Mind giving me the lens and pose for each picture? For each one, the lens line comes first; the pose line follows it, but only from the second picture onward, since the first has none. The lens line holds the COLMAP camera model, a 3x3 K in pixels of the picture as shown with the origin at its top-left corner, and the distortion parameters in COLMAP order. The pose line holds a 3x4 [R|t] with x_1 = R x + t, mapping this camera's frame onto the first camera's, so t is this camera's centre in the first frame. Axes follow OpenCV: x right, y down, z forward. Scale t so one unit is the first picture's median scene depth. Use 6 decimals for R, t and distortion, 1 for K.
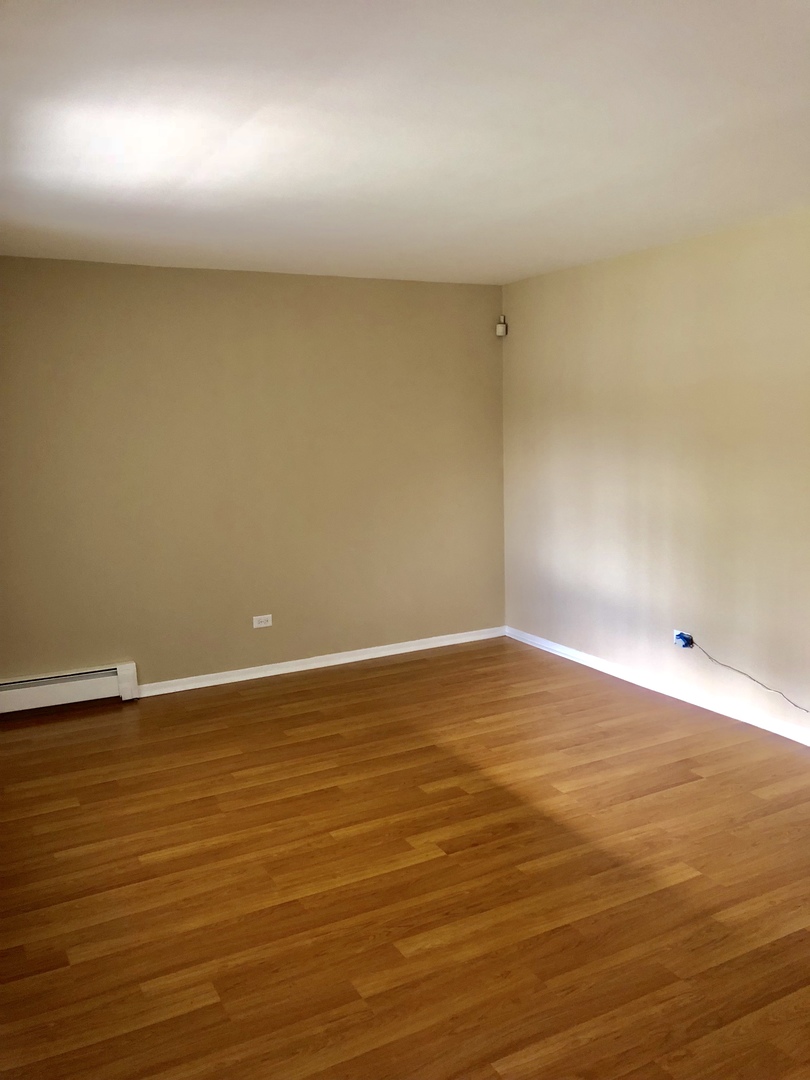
lens RADIAL K [[907.5, 0, 410.3], [0, 907.5, 522.0], [0, 0, 1]] dist [0.005525, 0.016093]
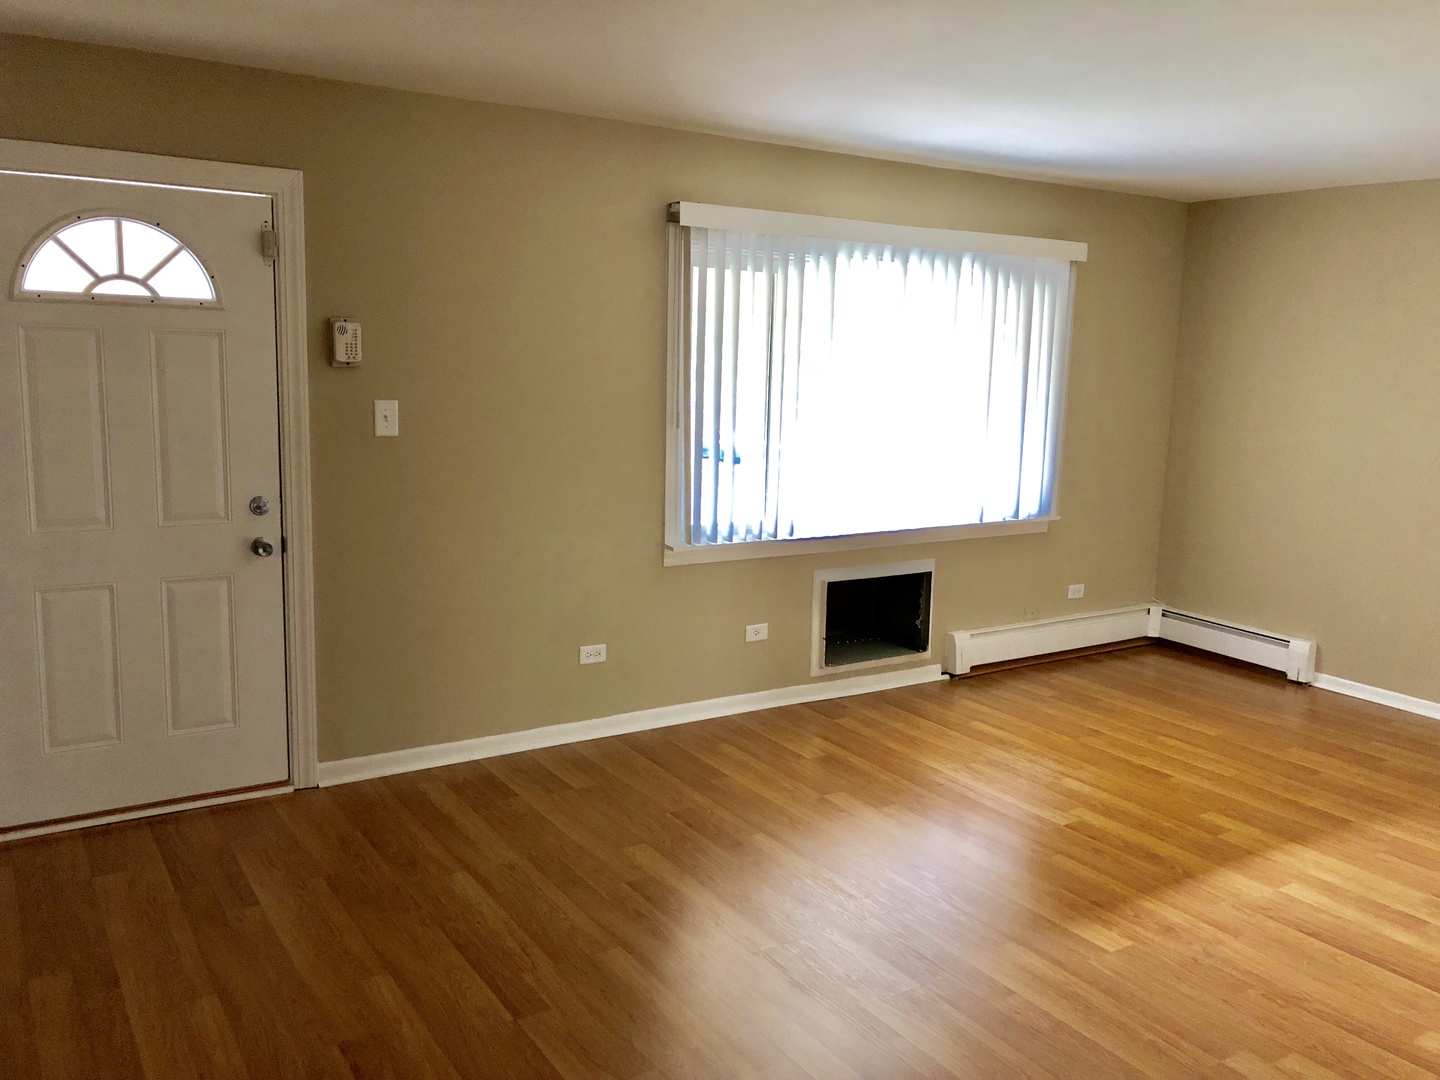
lens RADIAL K [[1210.0, 0, 720.0], [0, 1210.0, 540.0], [0, 0, 1]] dist [0.005525, 0.016093]
pose [[0.063411, 0.187435, -0.980228, 1.041893], [-0.147684, 0.973153, 0.176528, -0.086673], [0.987000, 0.133570, 0.089390, 0.416210]]
